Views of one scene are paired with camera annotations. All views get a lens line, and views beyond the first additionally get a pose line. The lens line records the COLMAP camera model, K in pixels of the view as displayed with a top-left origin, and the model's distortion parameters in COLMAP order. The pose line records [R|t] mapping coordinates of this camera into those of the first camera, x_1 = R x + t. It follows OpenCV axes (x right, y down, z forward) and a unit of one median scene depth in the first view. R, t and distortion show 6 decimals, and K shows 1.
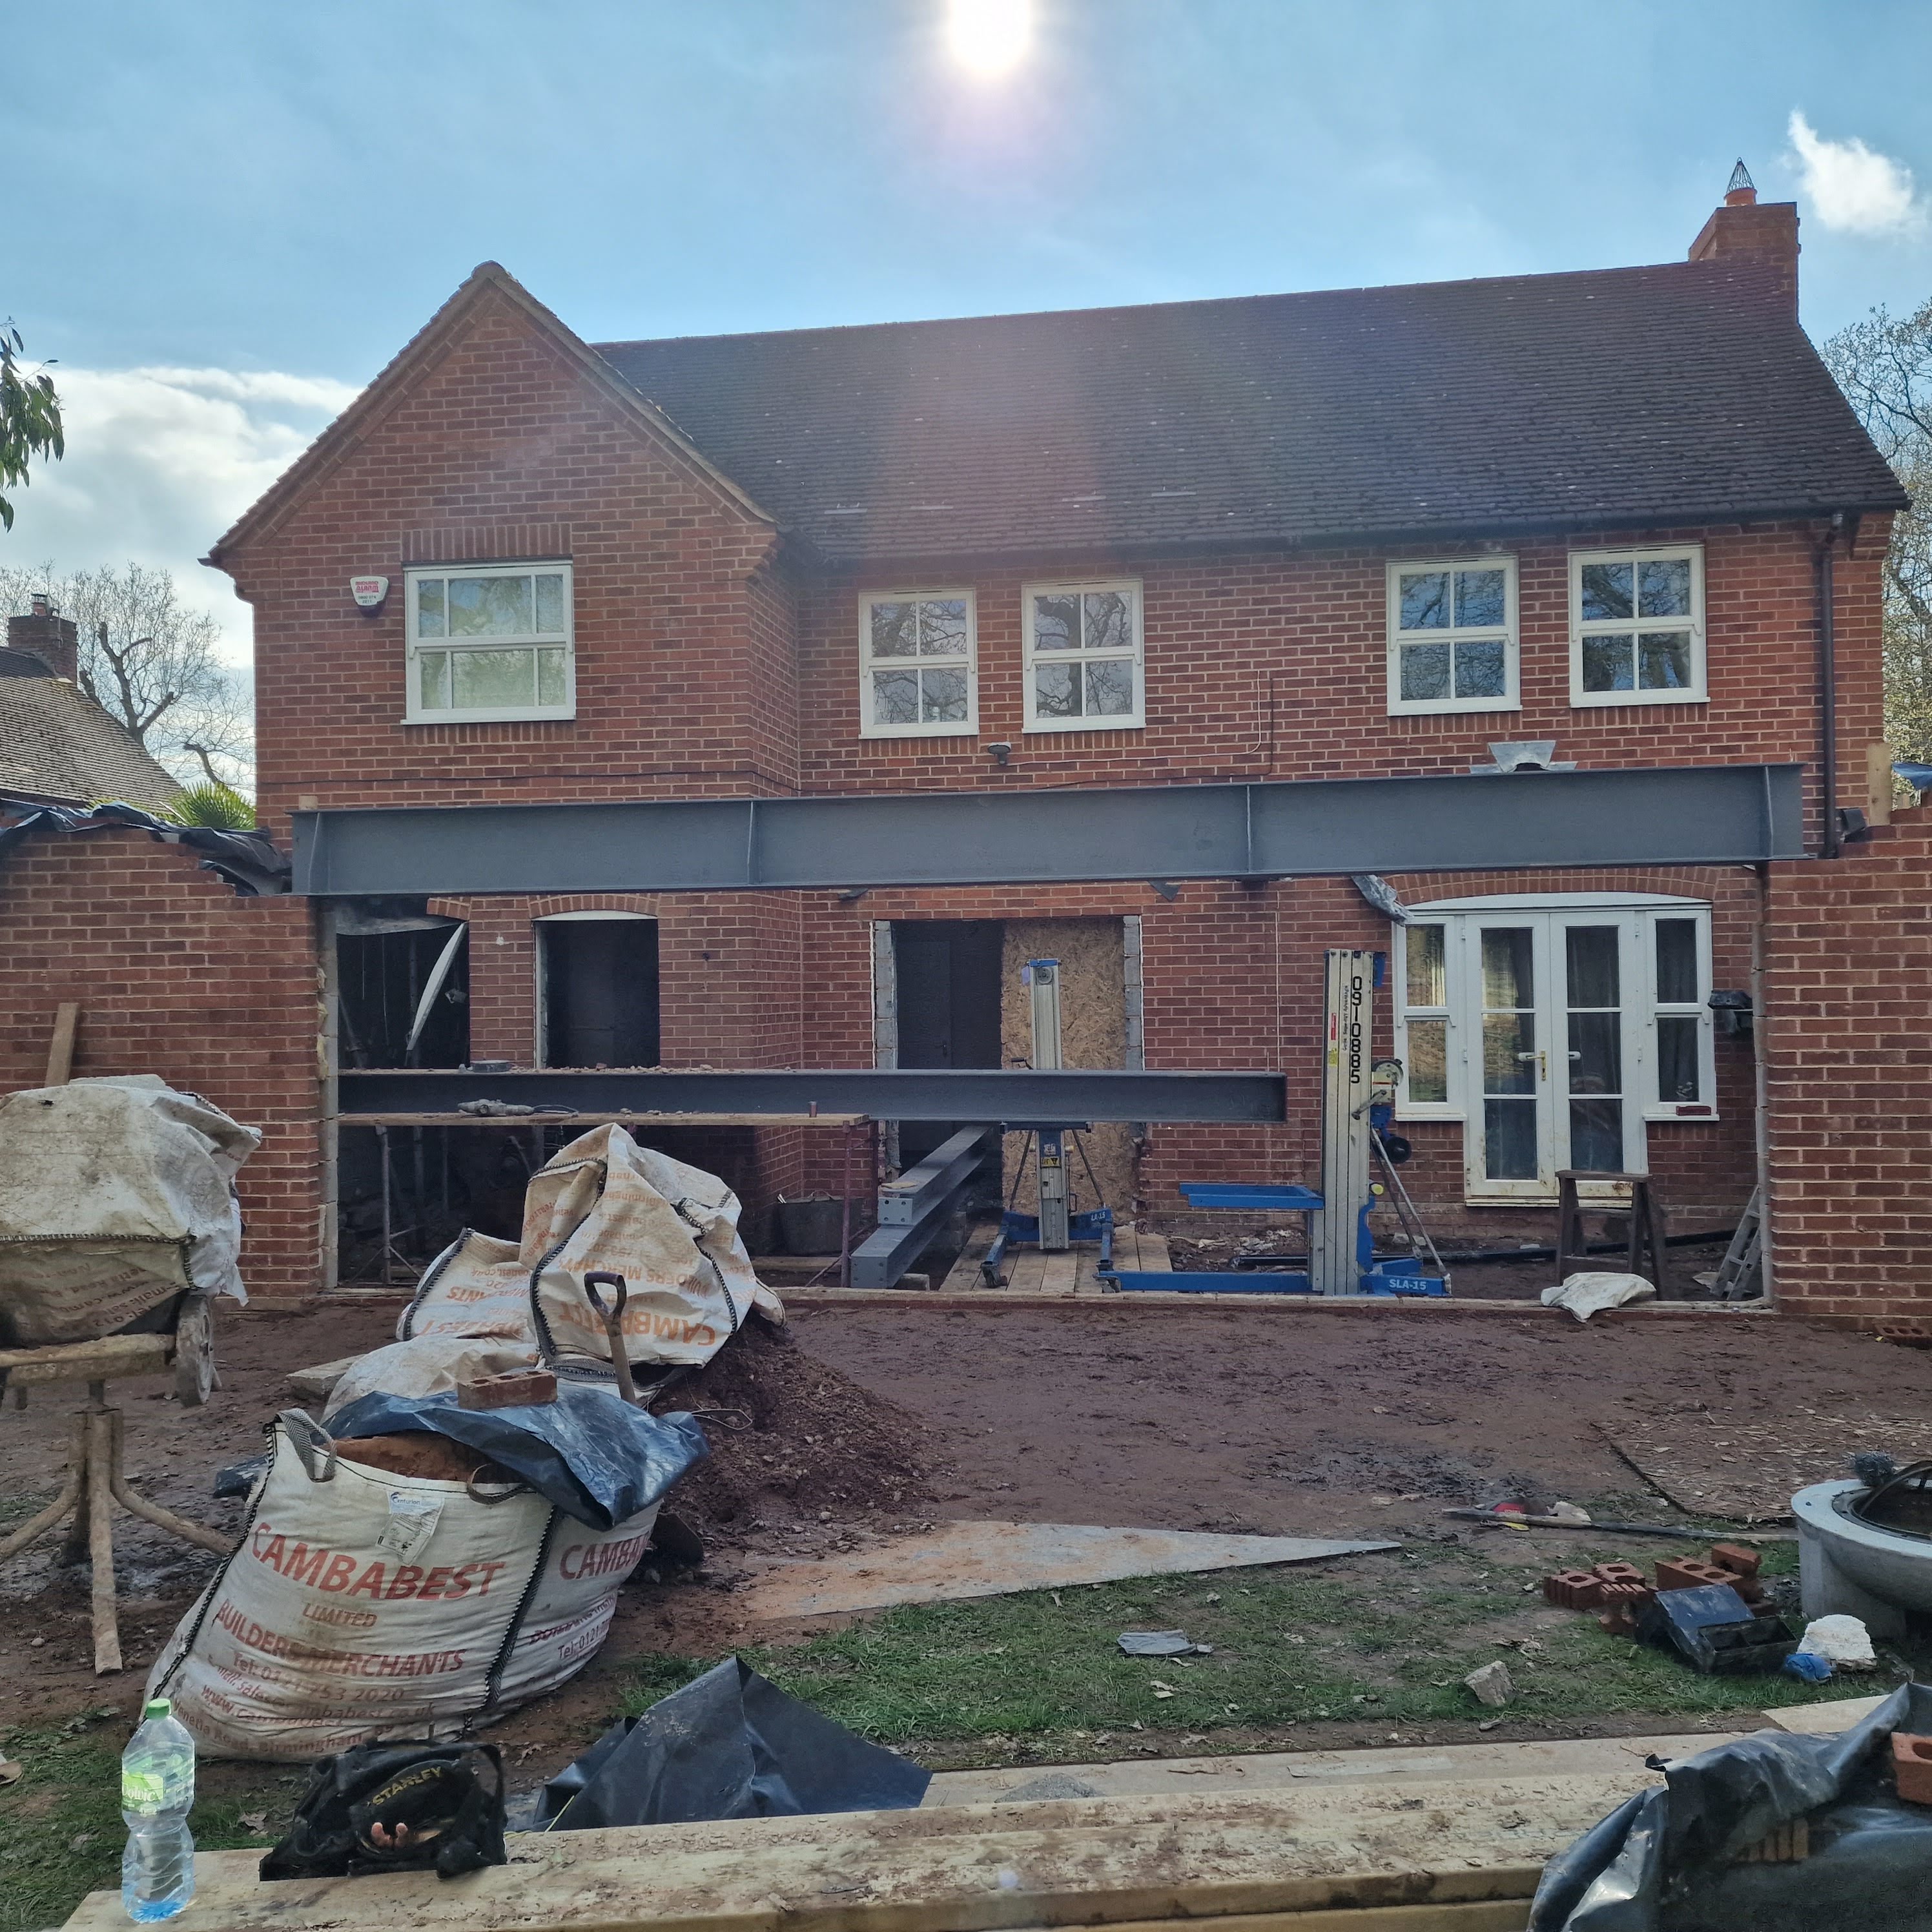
lens RADIAL K [[1701.5, 0, 979.3], [0, 1701.5, 958.1], [0, 0, 1]] dist [0.091941, -0.091670]
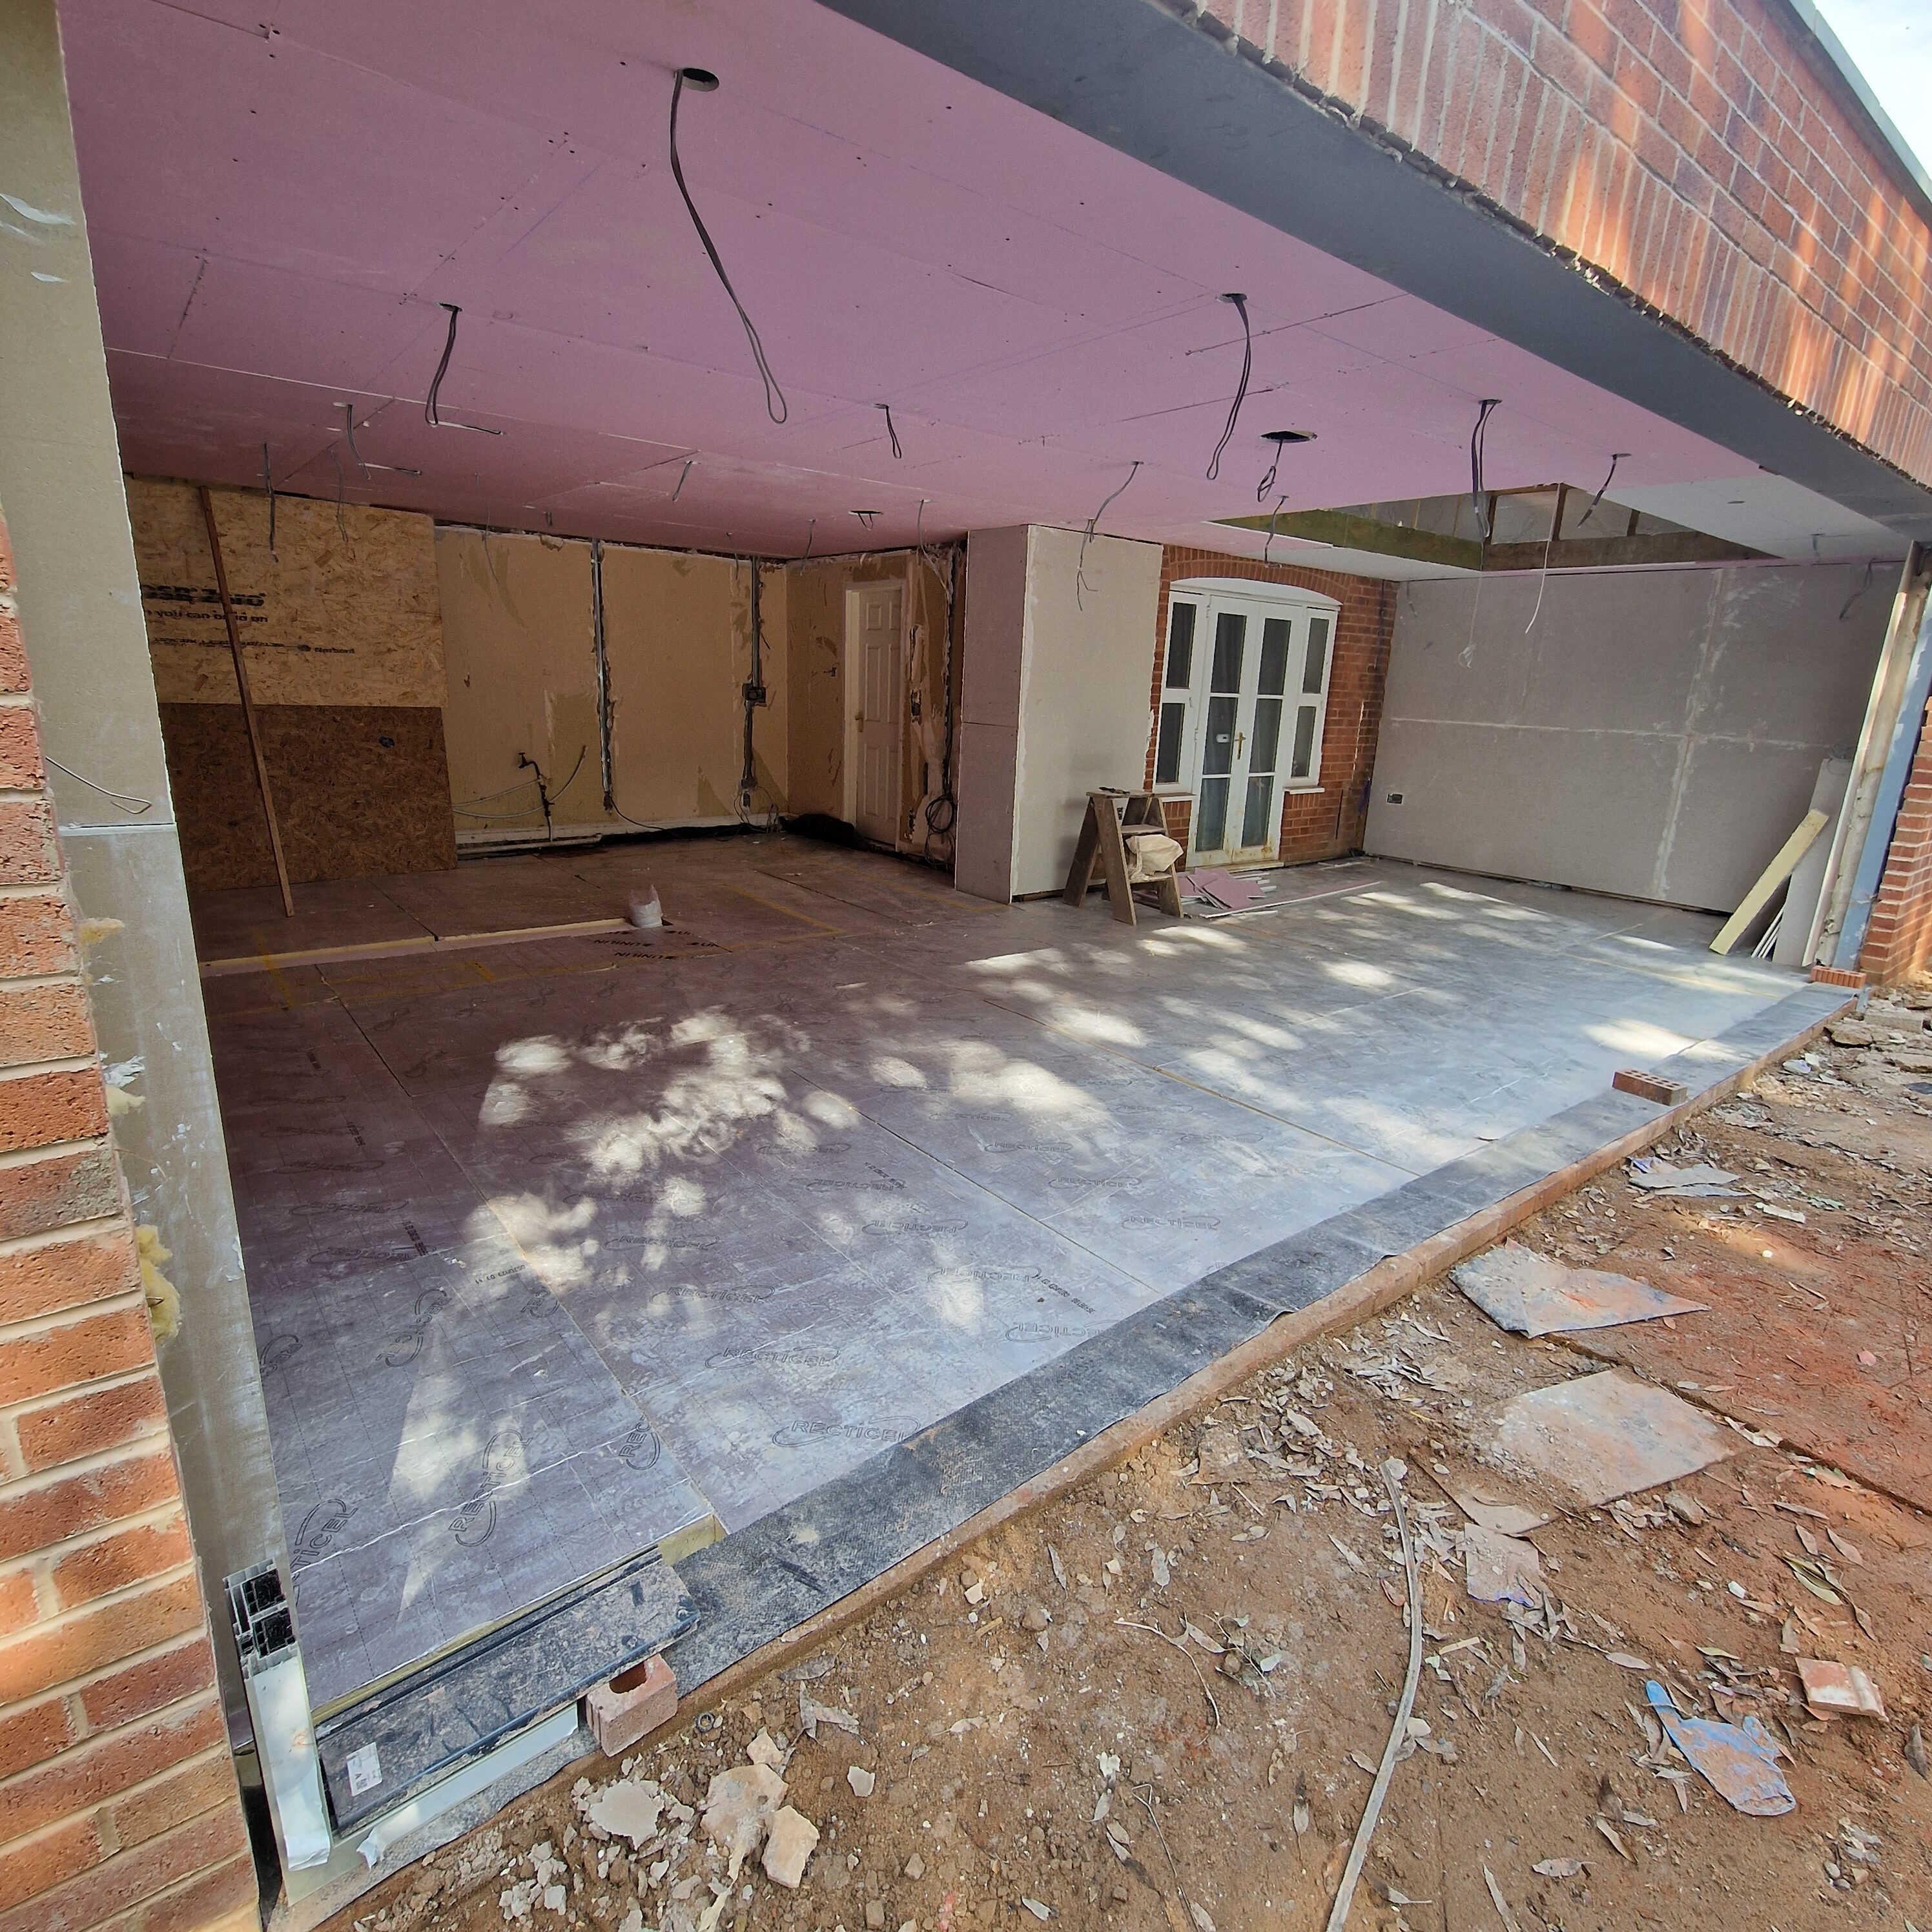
lens RADIAL K [[1058.7, 0, 972.2], [0, 1058.7, 971.2], [0, 0, 1]] dist [-0.007209, 0.002160]
pose [[0.671099, -0.159286, 0.724054, -0.304191], [-0.063582, 0.960681, 0.270275, 0.028272], [-0.738636, -0.227418, 0.634585, 0.666585]]
